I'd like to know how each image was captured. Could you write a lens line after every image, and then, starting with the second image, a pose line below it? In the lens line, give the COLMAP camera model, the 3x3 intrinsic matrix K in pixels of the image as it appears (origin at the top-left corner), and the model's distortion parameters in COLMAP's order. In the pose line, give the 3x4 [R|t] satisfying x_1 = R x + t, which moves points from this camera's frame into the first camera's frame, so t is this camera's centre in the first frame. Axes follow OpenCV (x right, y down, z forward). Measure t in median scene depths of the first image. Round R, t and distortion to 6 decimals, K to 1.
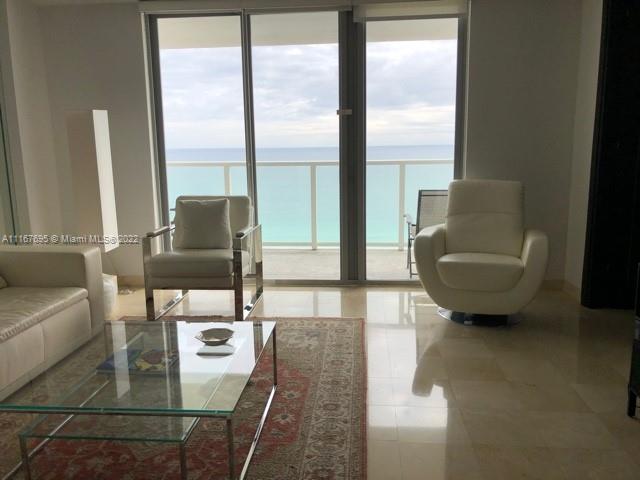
lens RADIAL K [[524.8, 0, 320.5], [0, 524.8, 235.6], [0, 0, 1]] dist [0.031201, -0.039511]
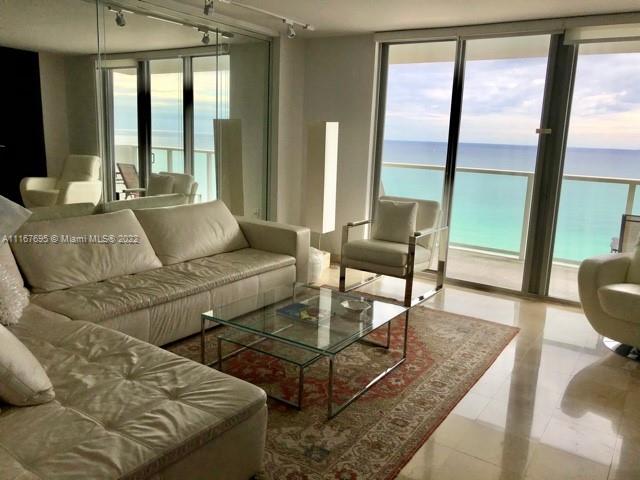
lens RADIAL K [[524.8, 0, 321.4], [0, 524.8, 241.3], [0, 0, 1]] dist [0.031201, -0.039511]
pose [[0.873530, 0.144882, -0.464709, 0.202320], [-0.135288, 0.989326, 0.054135, -0.020047], [0.467592, 0.015581, 0.883807, -0.136500]]
